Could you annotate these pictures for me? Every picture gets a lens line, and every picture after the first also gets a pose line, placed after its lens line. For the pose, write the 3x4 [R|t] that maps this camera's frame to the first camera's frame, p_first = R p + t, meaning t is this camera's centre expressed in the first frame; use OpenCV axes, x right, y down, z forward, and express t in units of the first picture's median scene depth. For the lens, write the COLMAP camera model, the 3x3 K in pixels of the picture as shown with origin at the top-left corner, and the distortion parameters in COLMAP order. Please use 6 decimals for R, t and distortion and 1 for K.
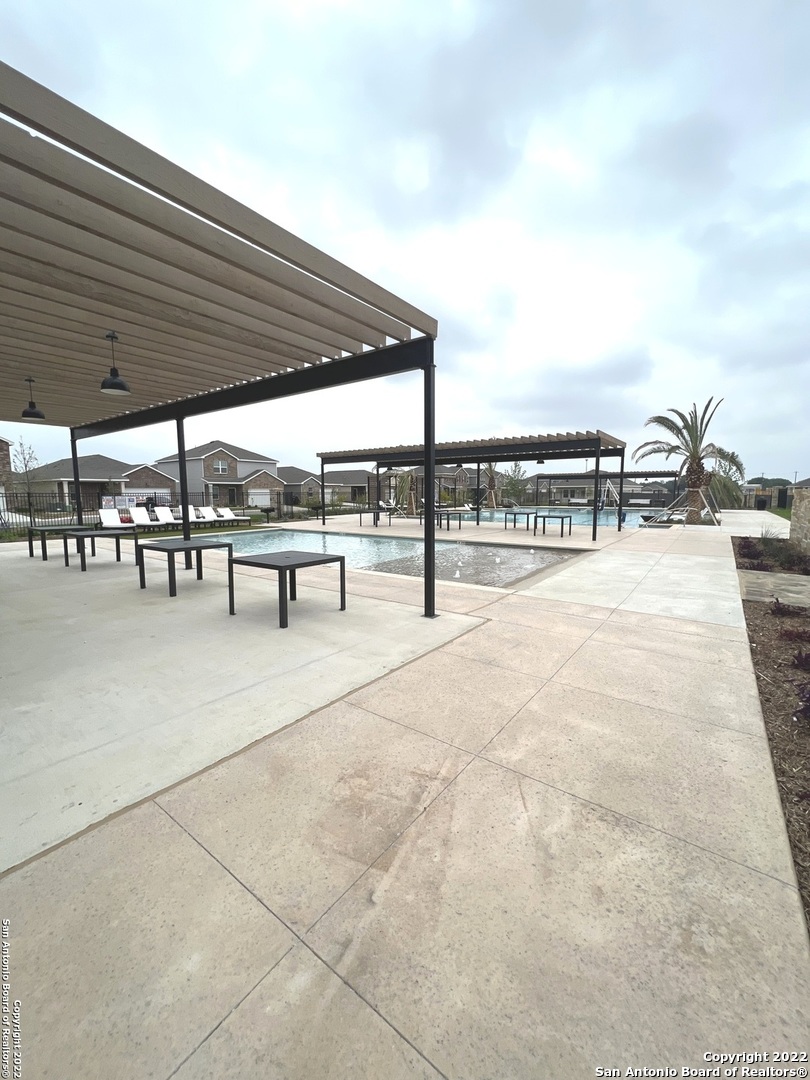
lens RADIAL K [[428.0, 0, 405.0], [0, 428.0, 540.0], [0, 0, 1]] dist [-0.000169, -0.000008]
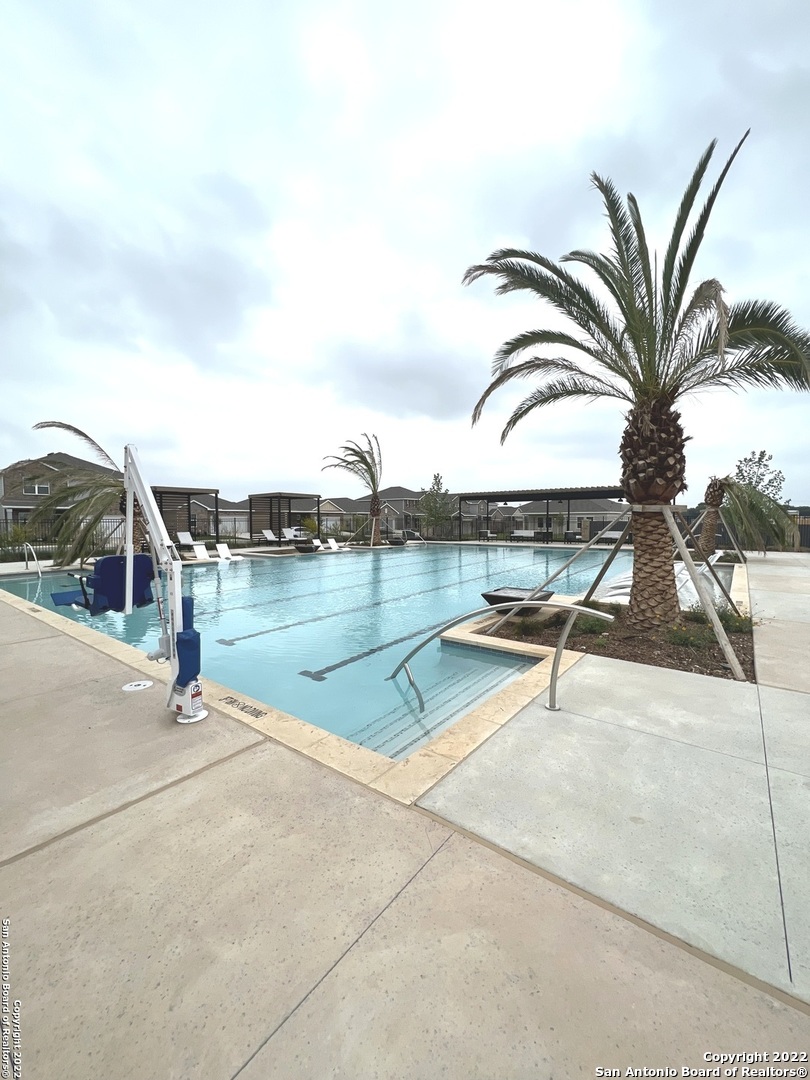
lens RADIAL K [[435.6, 0, 405.0], [0, 435.6, 540.0], [0, 0, 1]] dist [0.000020, -0.000005]
pose [[0.999641, 0.000708, -0.026790, 0.249916], [-0.002506, 0.997742, -0.067116, -0.036964], [0.026682, 0.067159, 0.997385, 0.340622]]
